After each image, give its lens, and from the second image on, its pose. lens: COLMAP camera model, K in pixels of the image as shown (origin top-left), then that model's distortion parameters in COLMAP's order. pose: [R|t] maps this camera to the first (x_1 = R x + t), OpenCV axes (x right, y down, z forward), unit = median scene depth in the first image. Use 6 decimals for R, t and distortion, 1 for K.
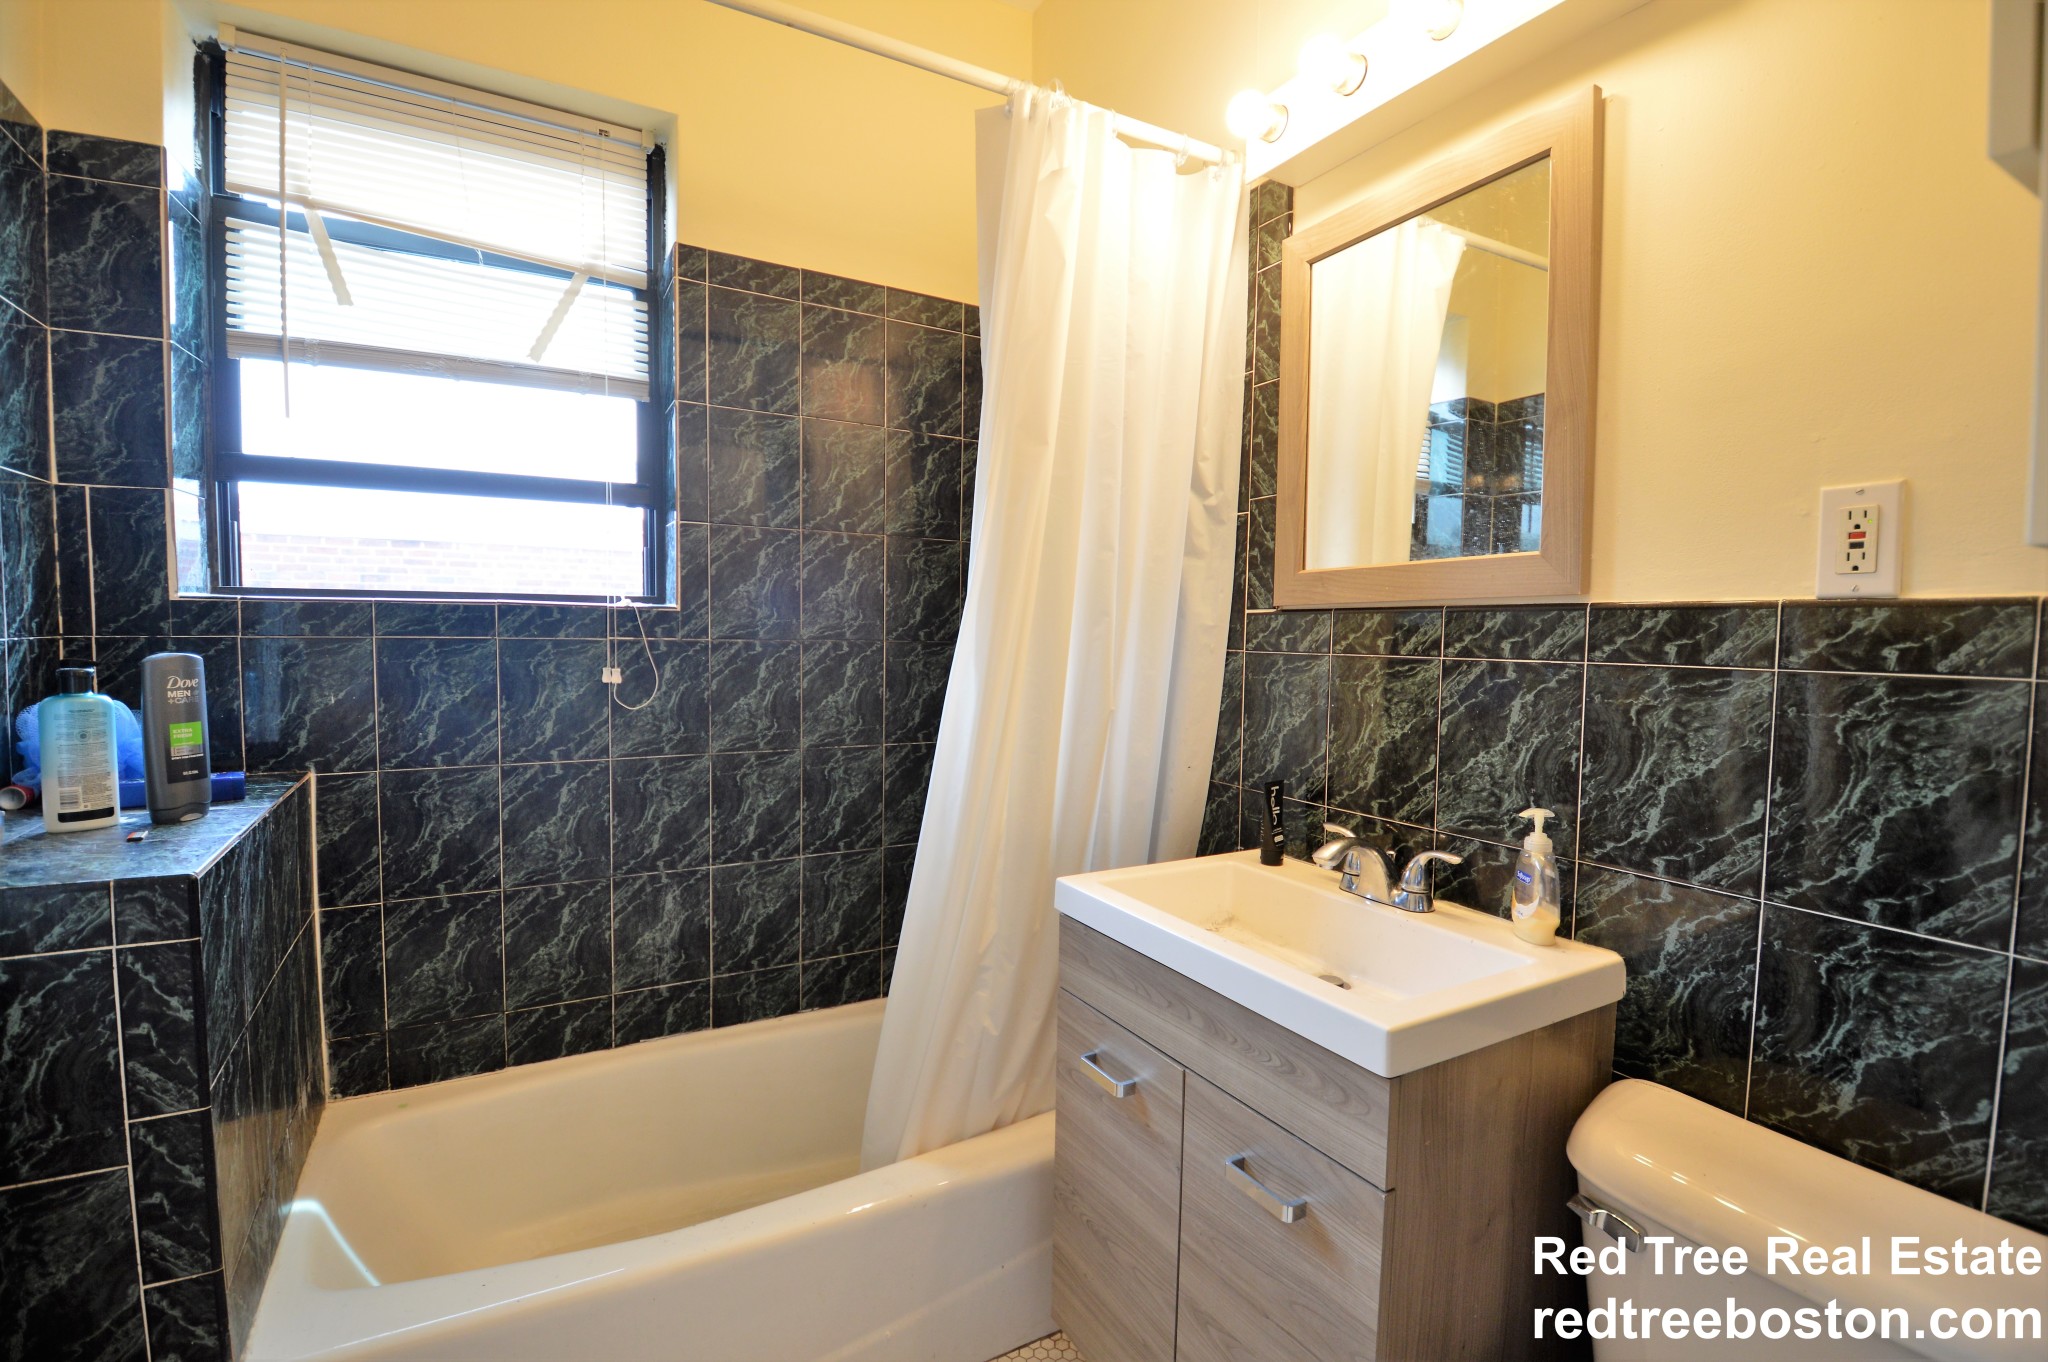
lens RADIAL K [[920.9, 0, 1013.3], [0, 920.9, 678.2], [0, 0, 1]] dist [0.016029, -0.038565]
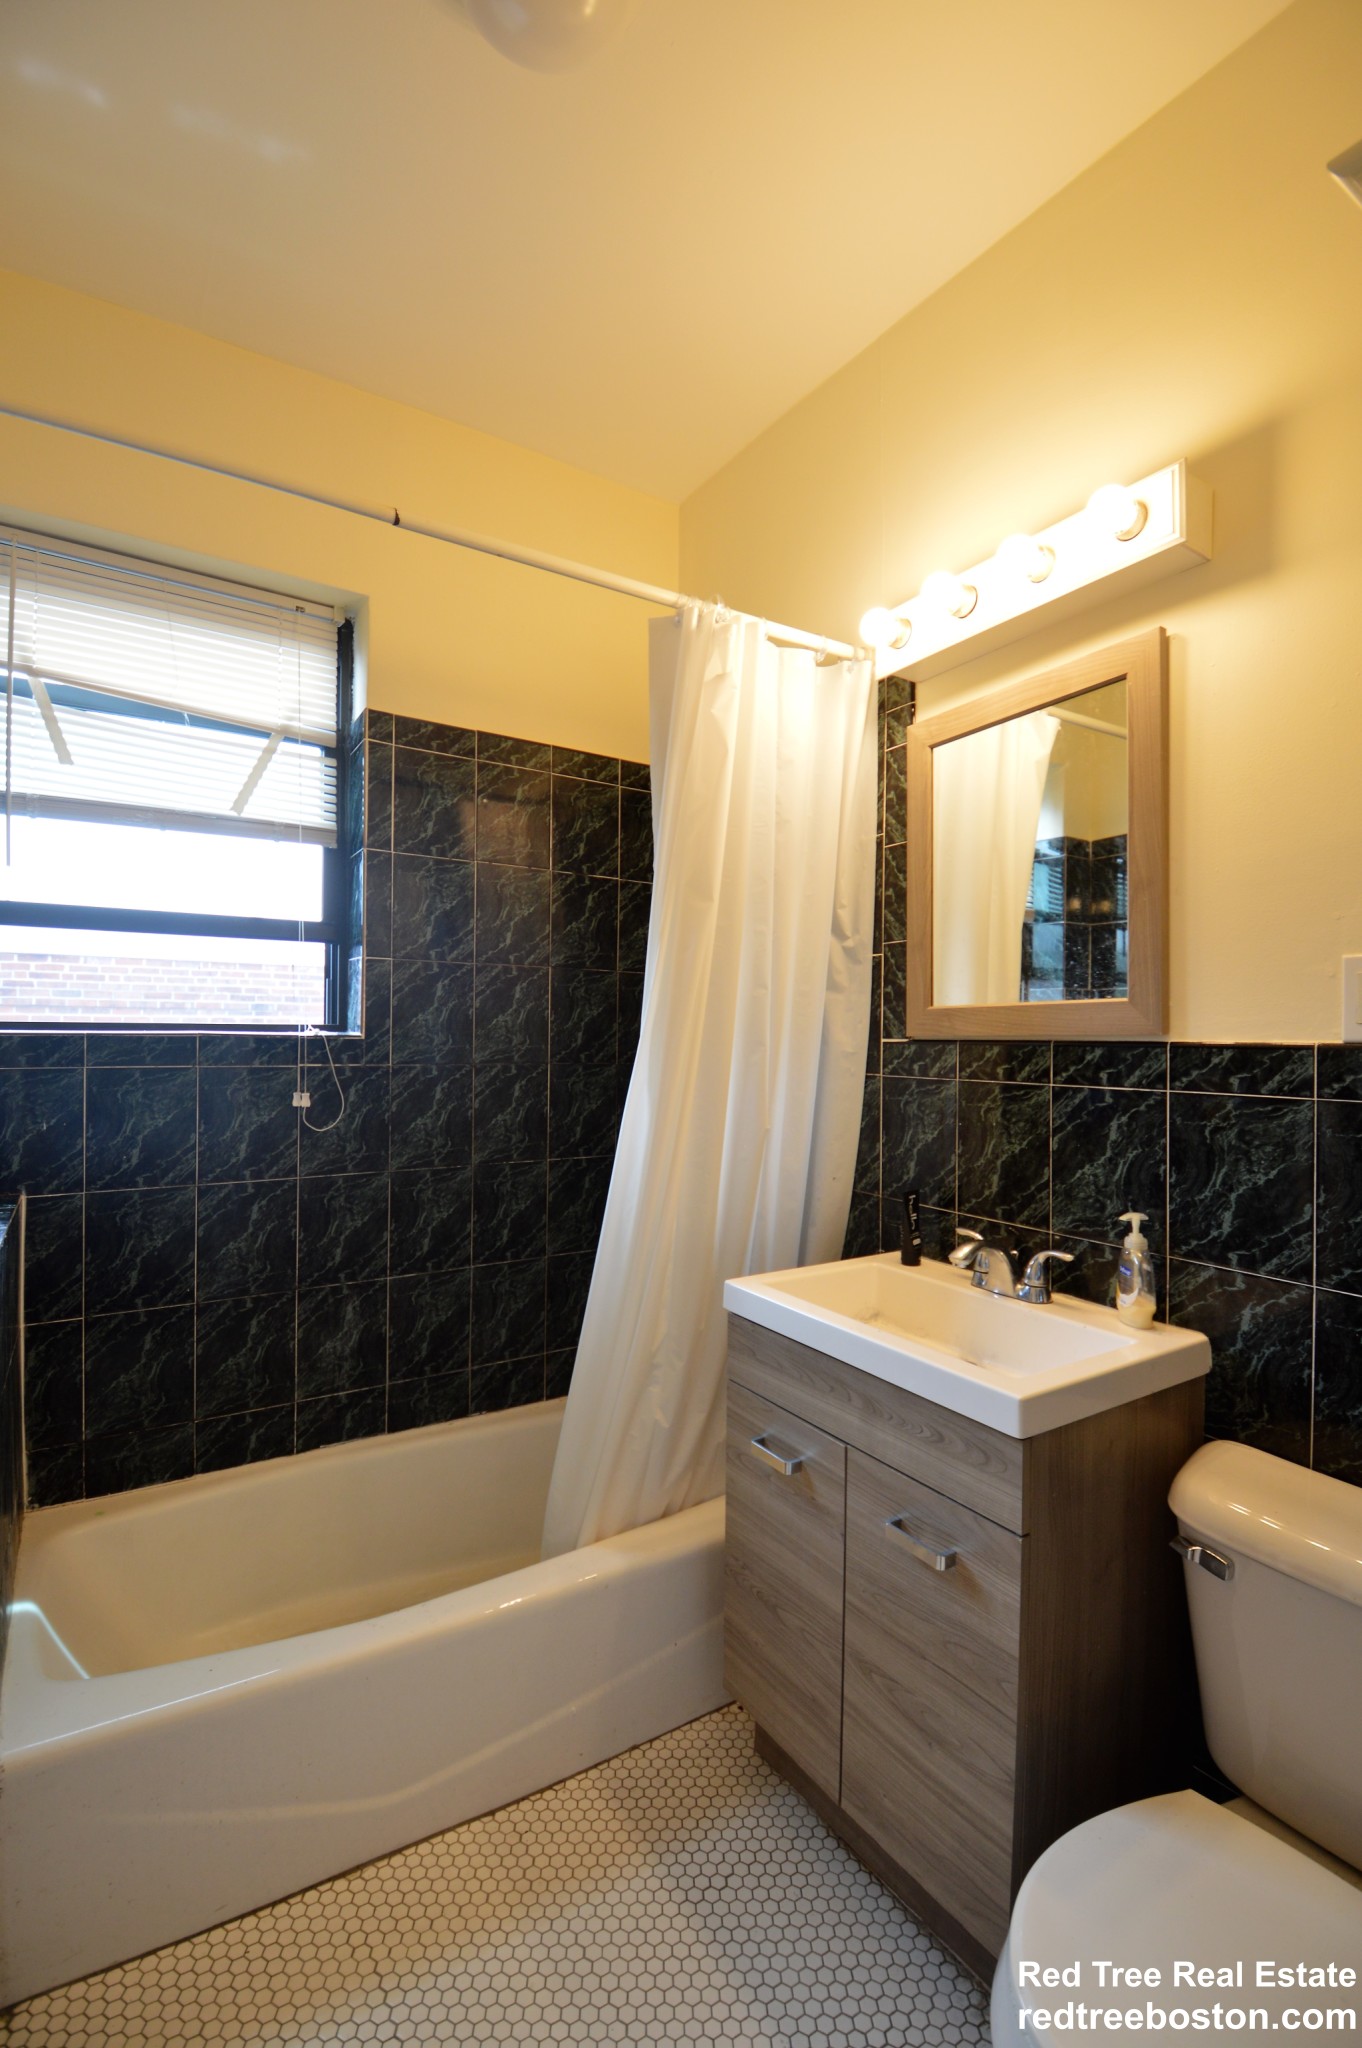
lens RADIAL K [[920.9, 0, 681.0], [0, 920.9, 1024.0], [0, 0, 1]] dist [0.016029, -0.038565]
pose [[0.998397, -0.004259, 0.056430, -0.057908], [0.007825, 0.997975, -0.063125, -0.021871], [-0.056047, 0.063465, 0.996409, -0.119303]]
